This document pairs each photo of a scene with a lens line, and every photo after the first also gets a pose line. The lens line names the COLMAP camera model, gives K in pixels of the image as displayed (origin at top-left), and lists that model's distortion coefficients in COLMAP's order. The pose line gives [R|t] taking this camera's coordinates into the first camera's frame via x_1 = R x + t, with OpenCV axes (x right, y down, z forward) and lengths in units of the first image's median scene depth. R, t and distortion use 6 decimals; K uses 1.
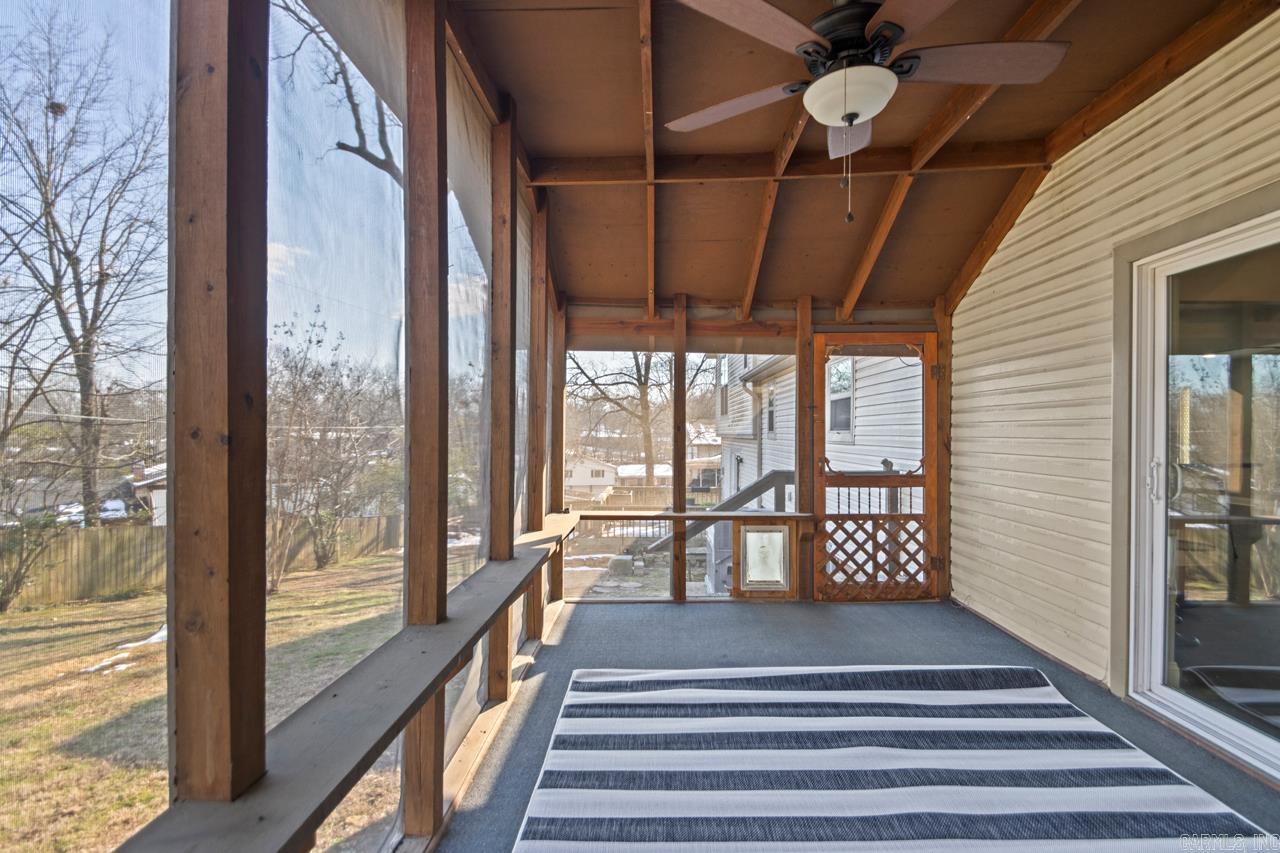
lens RADIAL K [[609.0, 0, 654.9], [0, 609.0, 428.5], [0, 0, 1]] dist [0.015620, -0.017014]
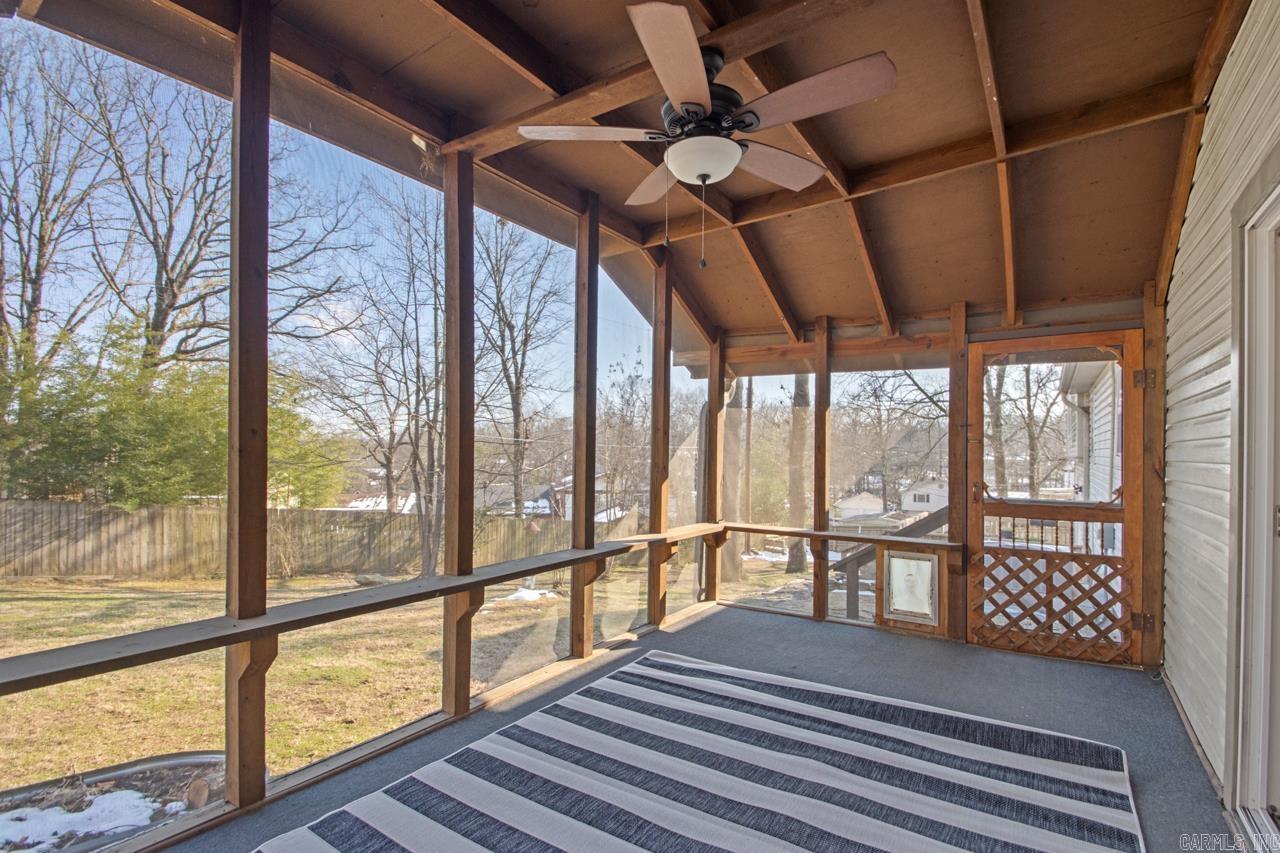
lens RADIAL K [[604.9, 0, 647.4], [0, 604.9, 438.7], [0, 0, 1]] dist [0.011929, -0.017255]
pose [[0.838699, -0.003119, -0.544587, 0.352202], [-0.006004, 0.999870, -0.014972, 0.000642], [0.544563, 0.015827, 0.838571, -0.003818]]
